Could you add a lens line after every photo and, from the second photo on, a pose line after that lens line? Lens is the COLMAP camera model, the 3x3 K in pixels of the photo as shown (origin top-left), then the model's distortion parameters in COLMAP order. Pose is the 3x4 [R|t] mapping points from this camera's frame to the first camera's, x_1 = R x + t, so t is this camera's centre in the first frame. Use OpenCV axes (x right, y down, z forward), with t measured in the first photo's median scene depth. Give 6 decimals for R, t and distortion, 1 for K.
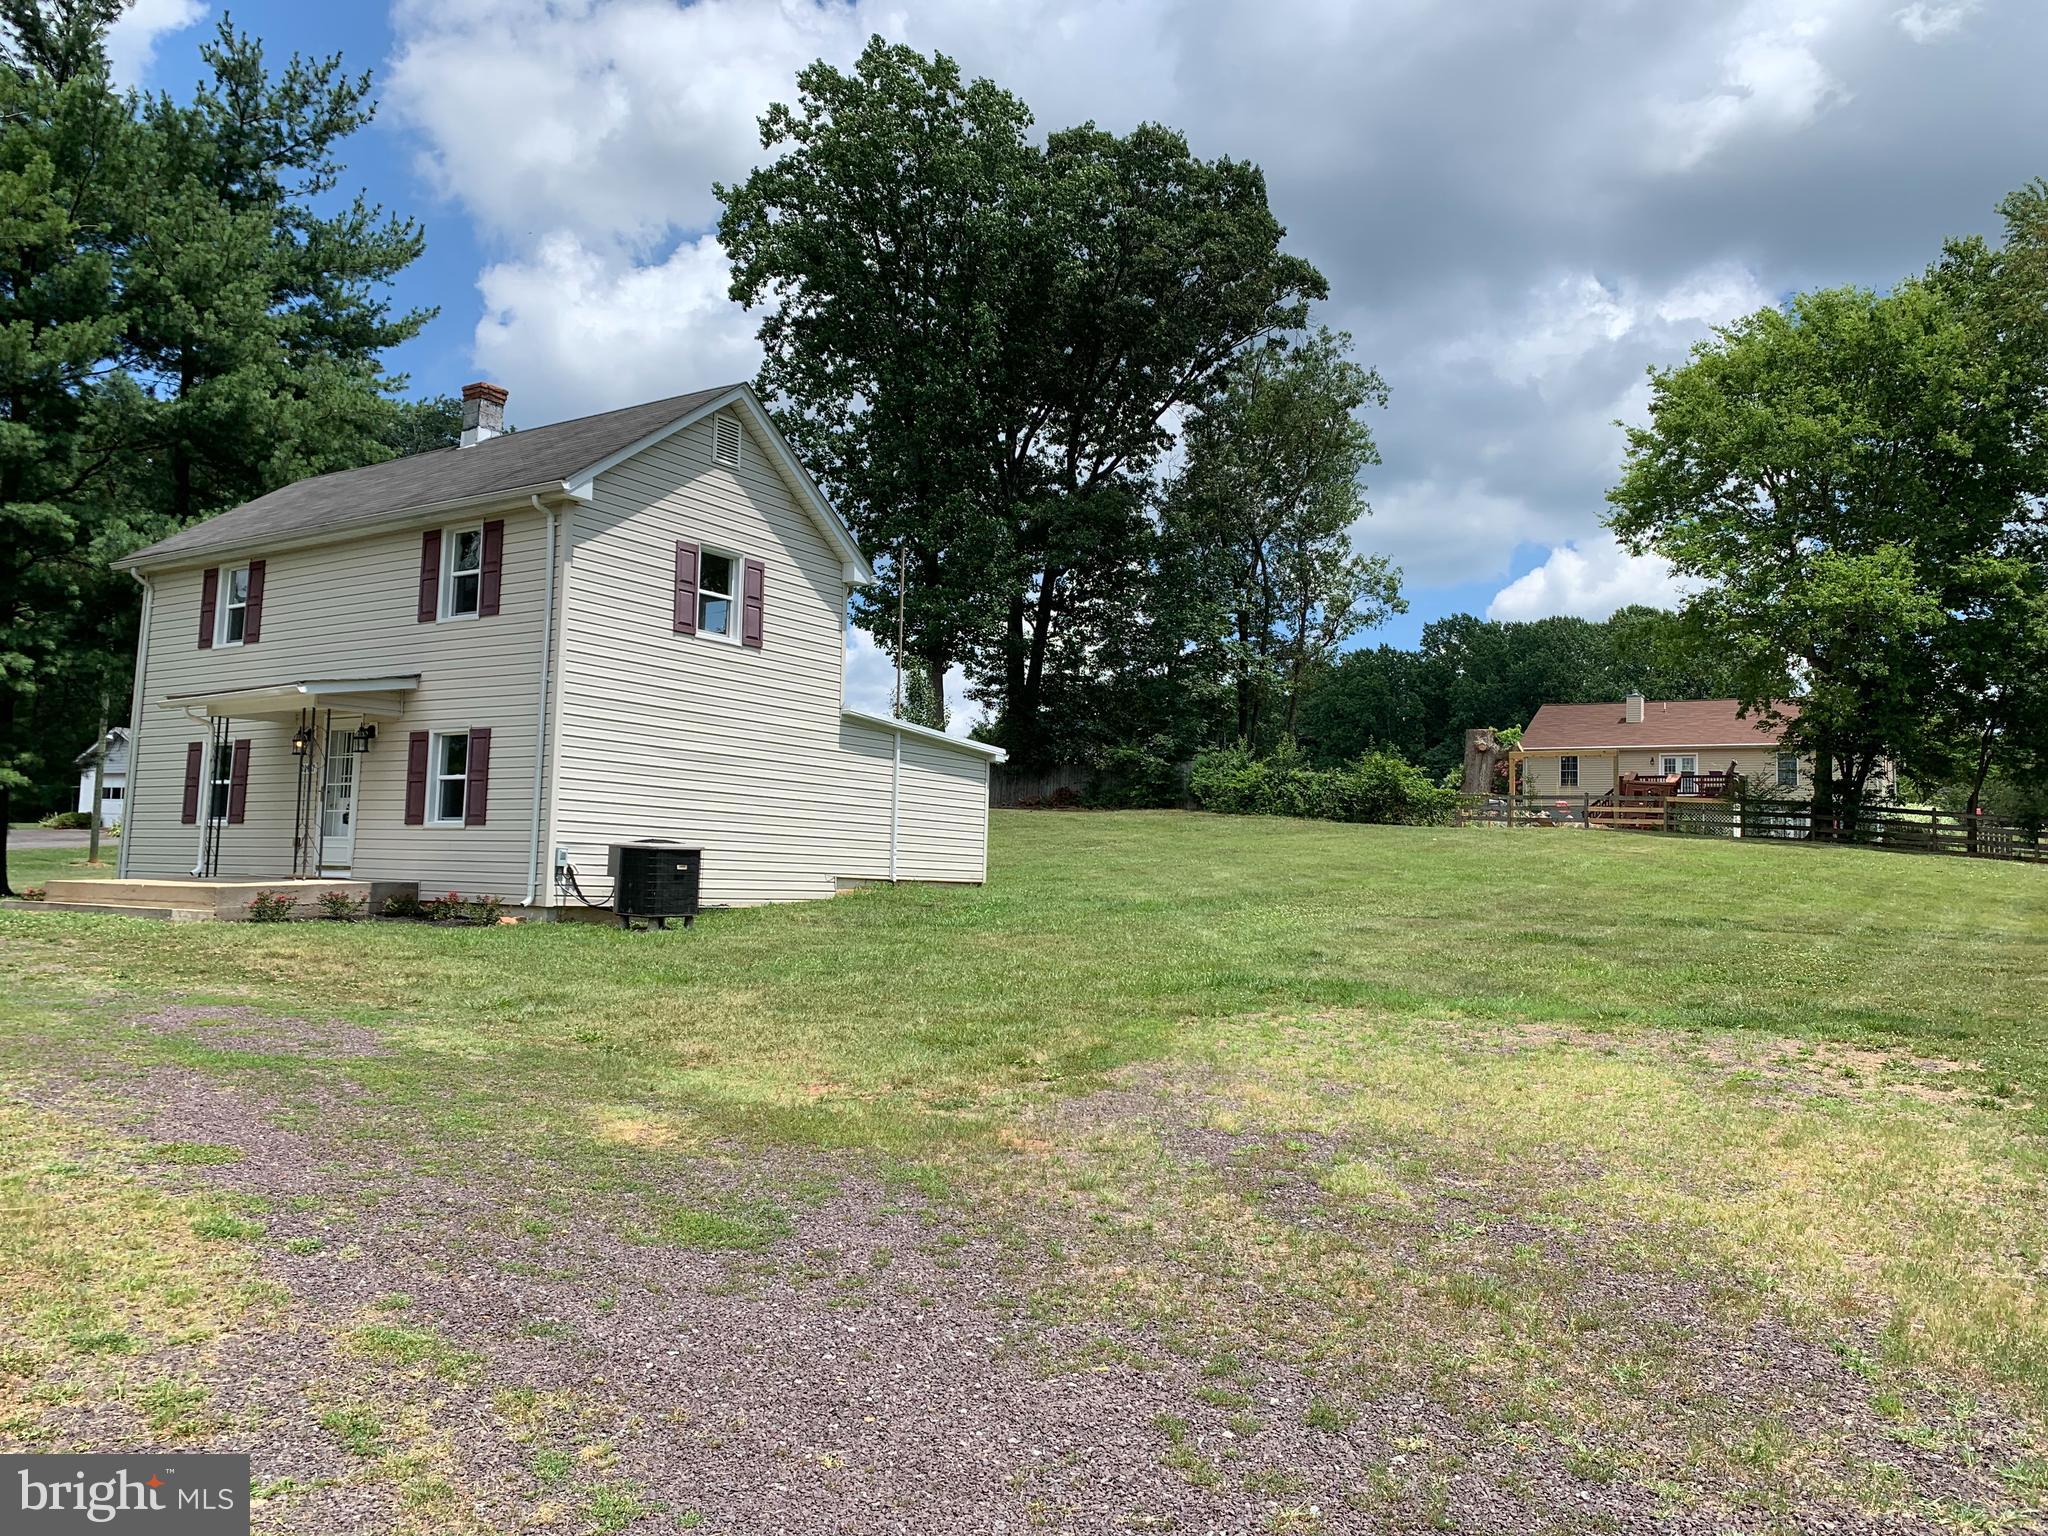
lens RADIAL K [[1568.5, 0, 1032.4], [0, 1568.5, 712.7], [0, 0, 1]] dist [0.042735, -0.050654]
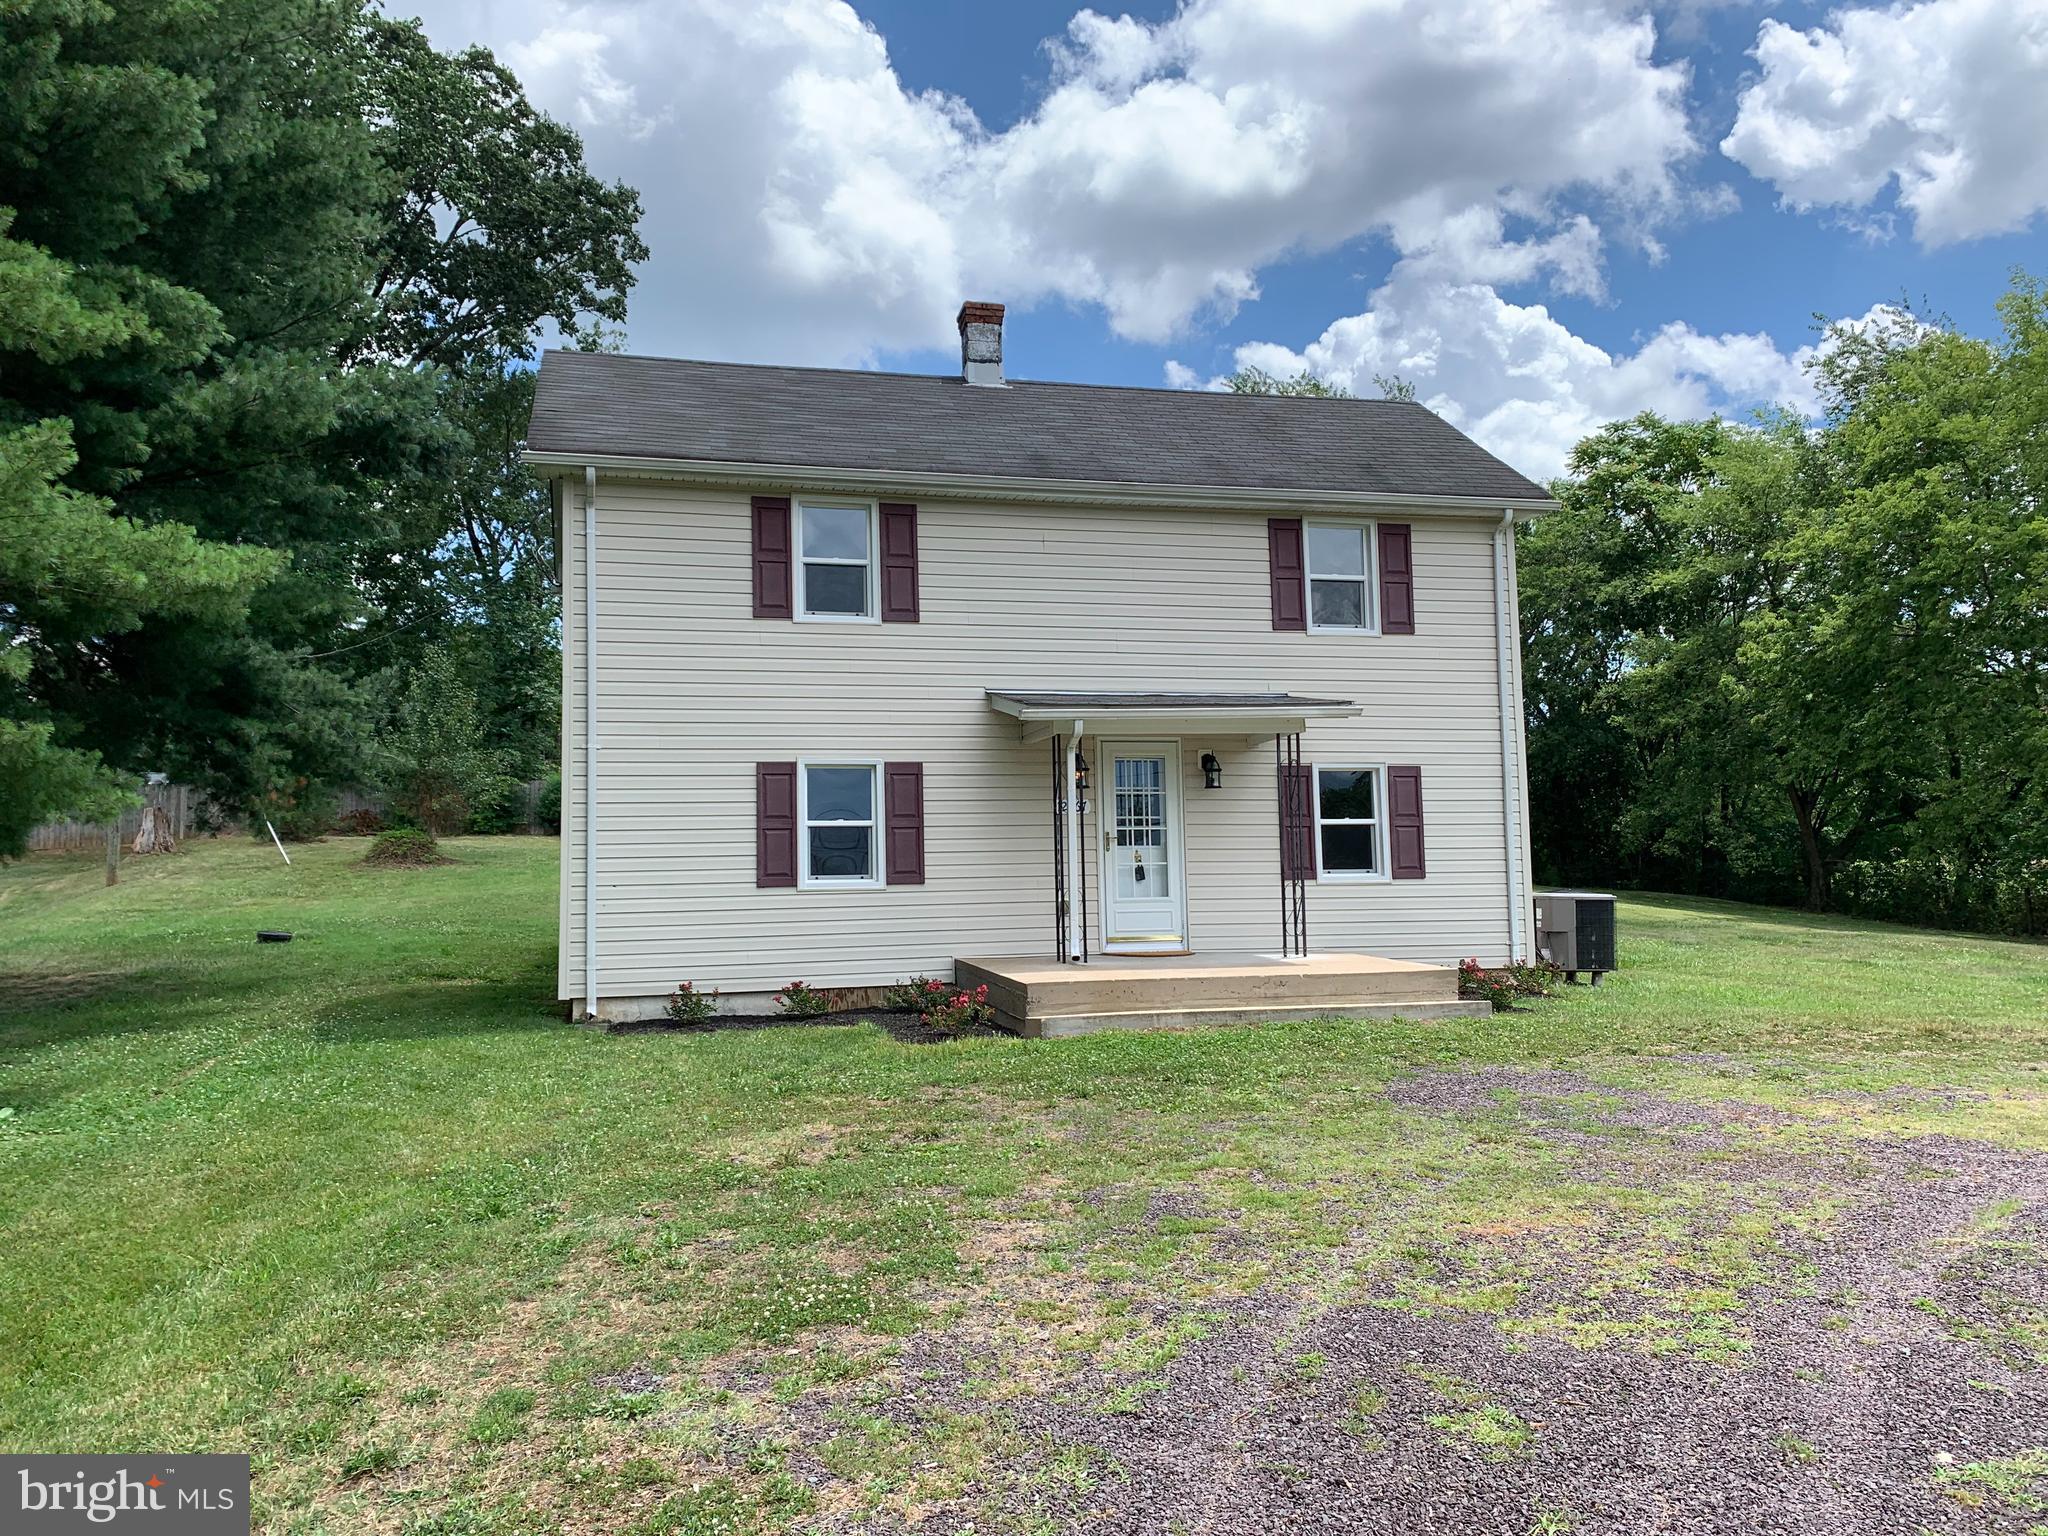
lens RADIAL K [[1568.5, 0, 1033.6], [0, 1568.5, 760.1], [0, 0, 1]] dist [0.042735, -0.050654]
pose [[0.656028, 0.031054, 0.754097, -0.434957], [-0.044034, 0.999026, -0.002833, 0.006973], [-0.753451, -0.031347, 0.656757, 0.226748]]
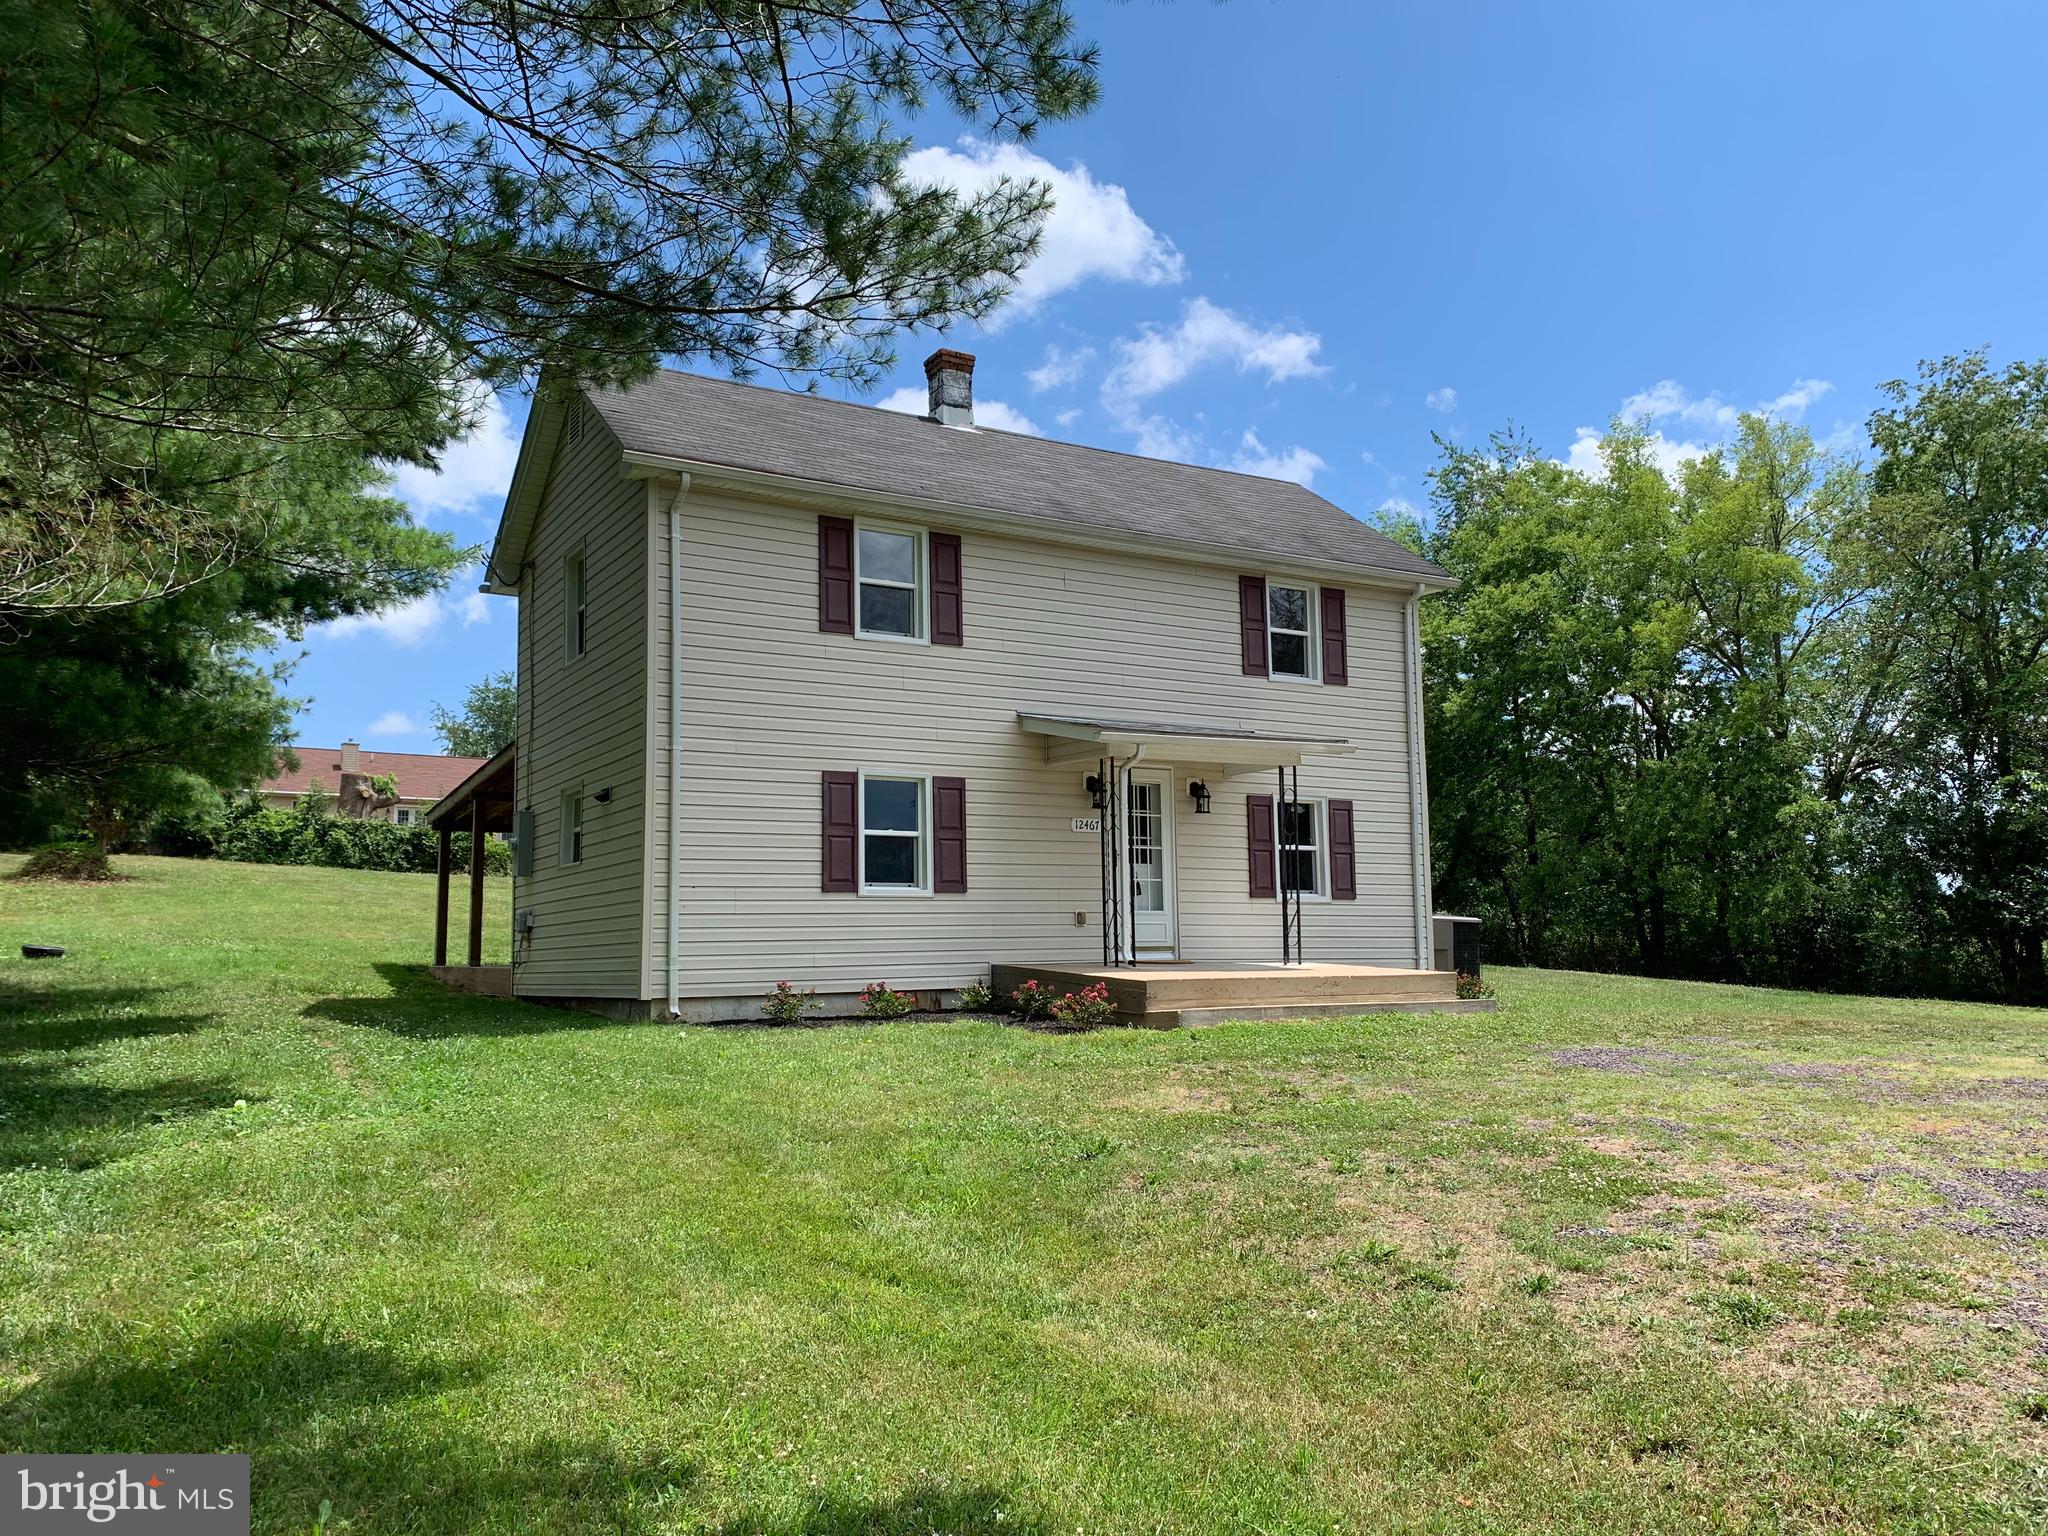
lens RADIAL K [[1568.5, 0, 1041.4], [0, 1568.5, 745.5], [0, 0, 1]] dist [0.042735, -0.050654]
pose [[0.407425, 0.087047, 0.909081, -0.506778], [-0.078001, 0.995126, -0.060329, 0.019018], [-0.909902, -0.046330, 0.412229, 0.295970]]
